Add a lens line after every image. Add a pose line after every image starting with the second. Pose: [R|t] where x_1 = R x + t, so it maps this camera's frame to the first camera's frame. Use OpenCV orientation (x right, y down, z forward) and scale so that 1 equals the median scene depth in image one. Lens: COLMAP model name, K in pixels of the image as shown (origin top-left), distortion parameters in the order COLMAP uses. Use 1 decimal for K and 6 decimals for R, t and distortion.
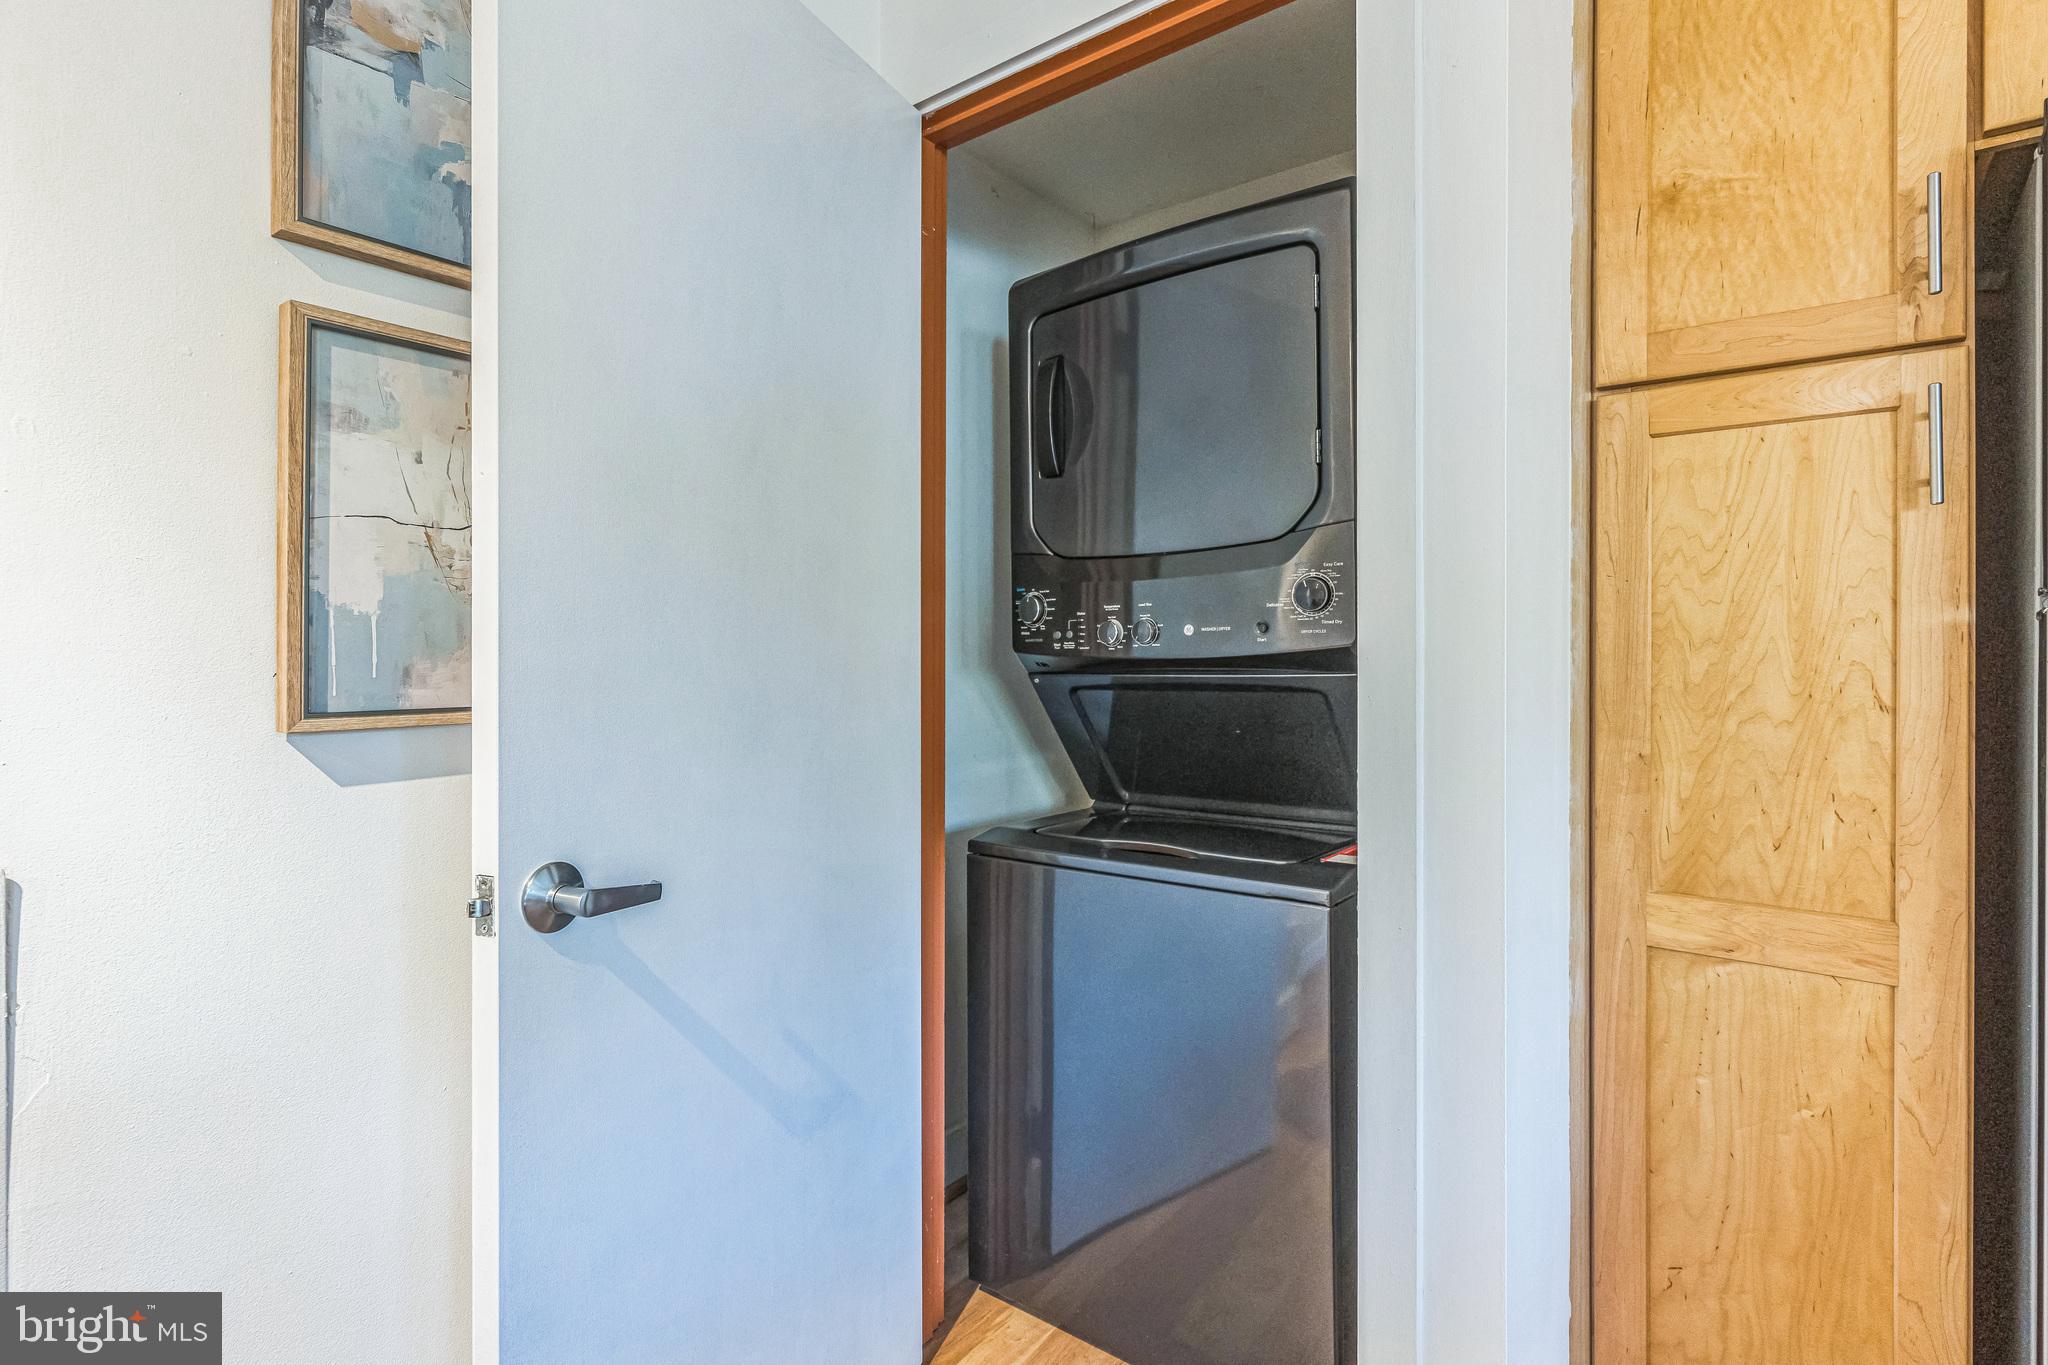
lens RADIAL K [[1023.6, 0, 1028.8], [0, 1023.6, 662.0], [0, 0, 1]] dist [-0.000323, -0.000123]
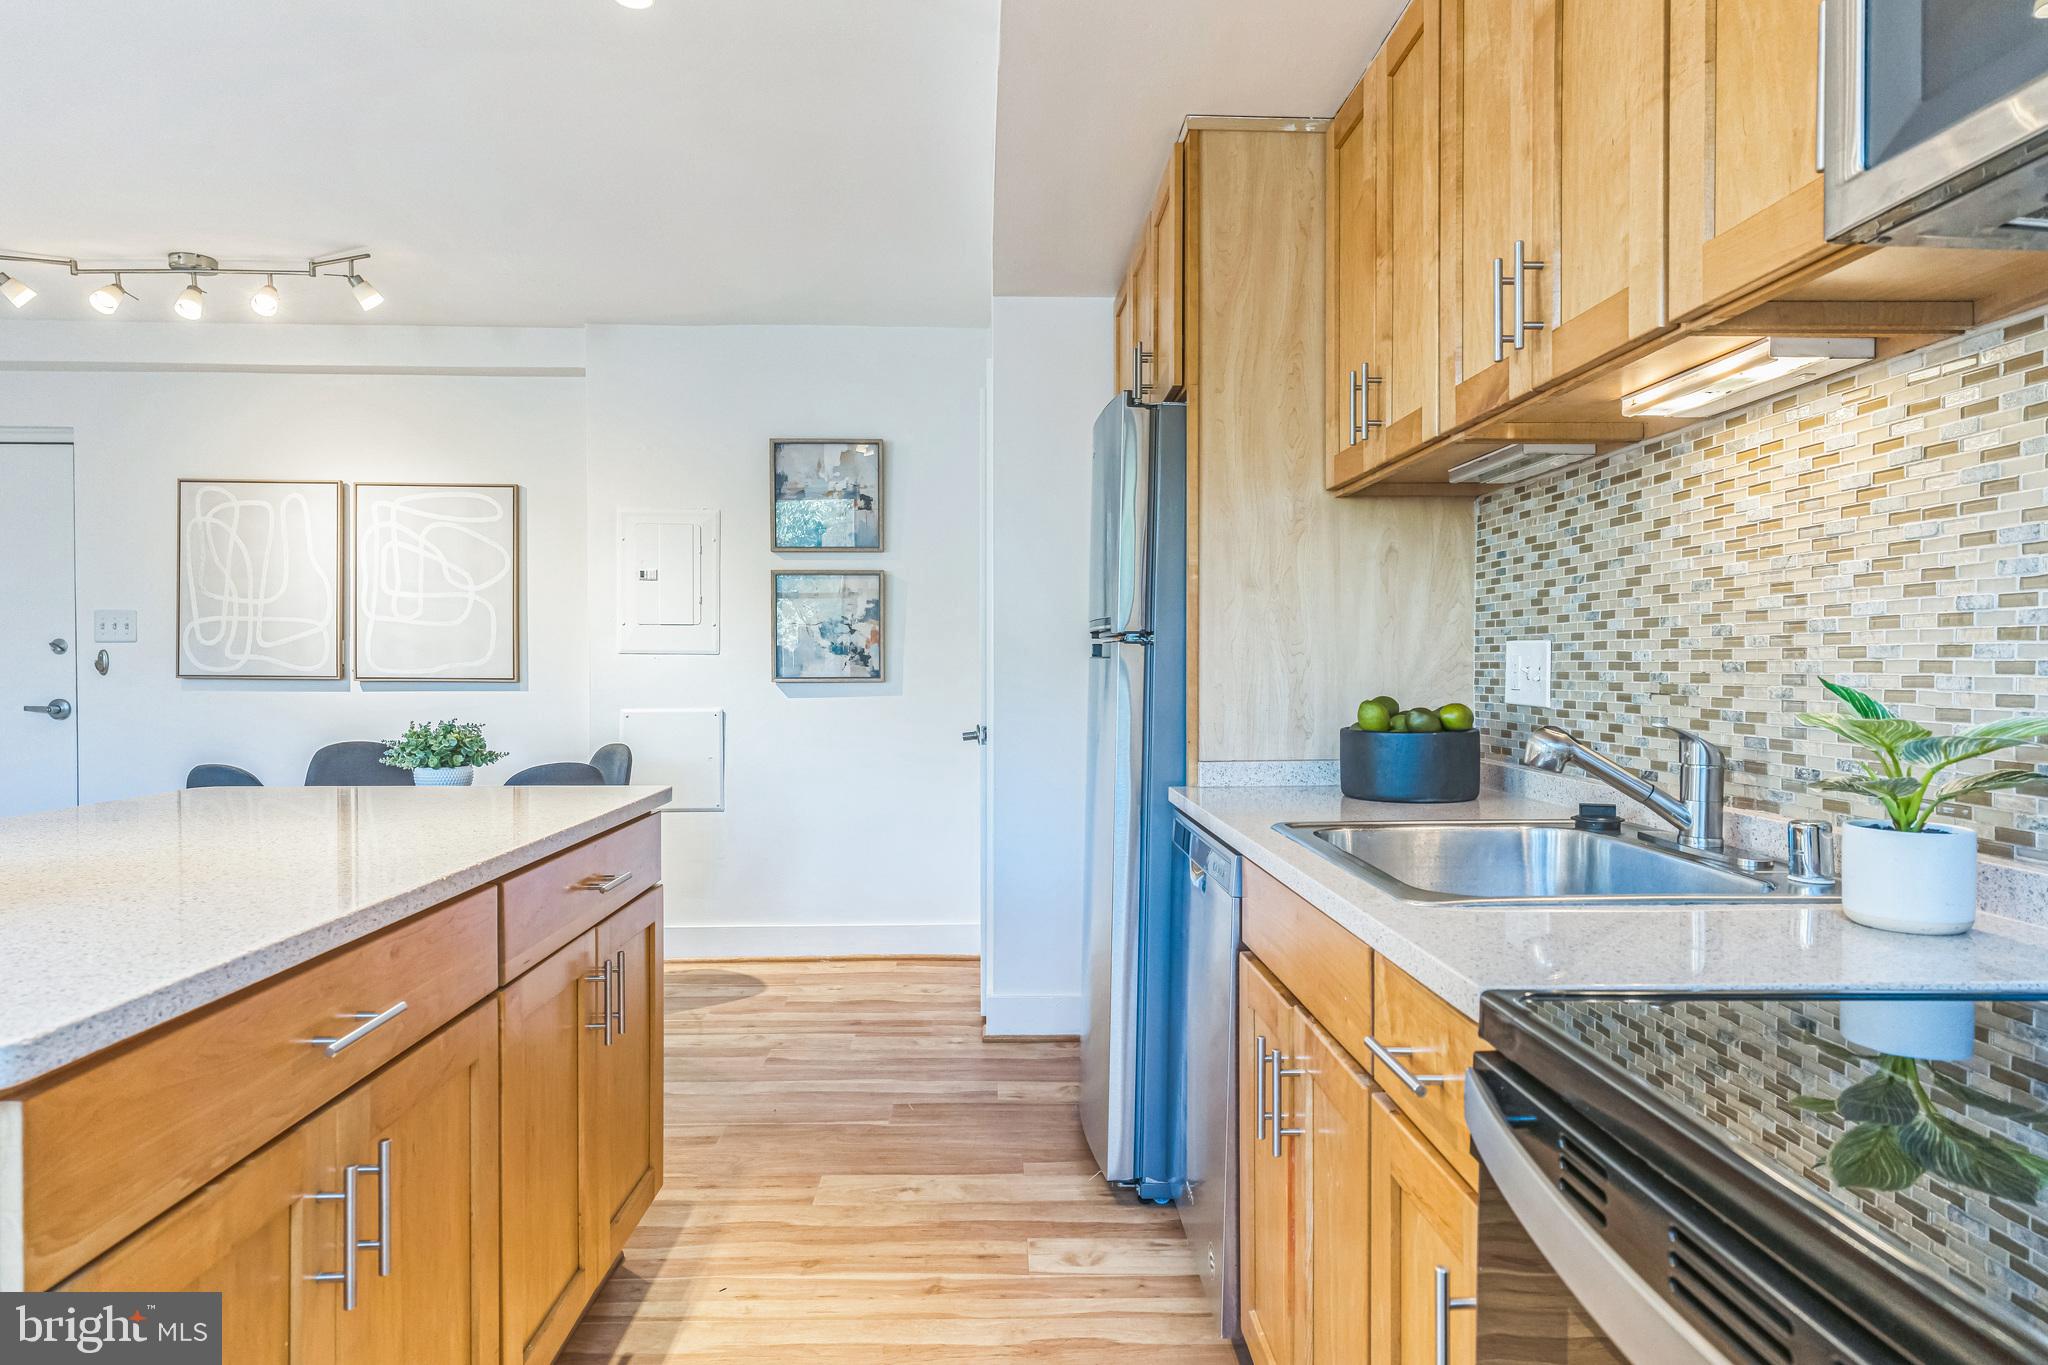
lens RADIAL K [[1179.8, 0, 1013.3], [0, 1179.8, 681.4], [0, 0, 1]] dist [-0.009010, 0.003713]
pose [[0.650155, 0.015159, -0.759650, 2.518435], [-0.011425, 0.999883, 0.010174, 0.012120], [0.759715, 0.002065, 0.650253, -0.926962]]
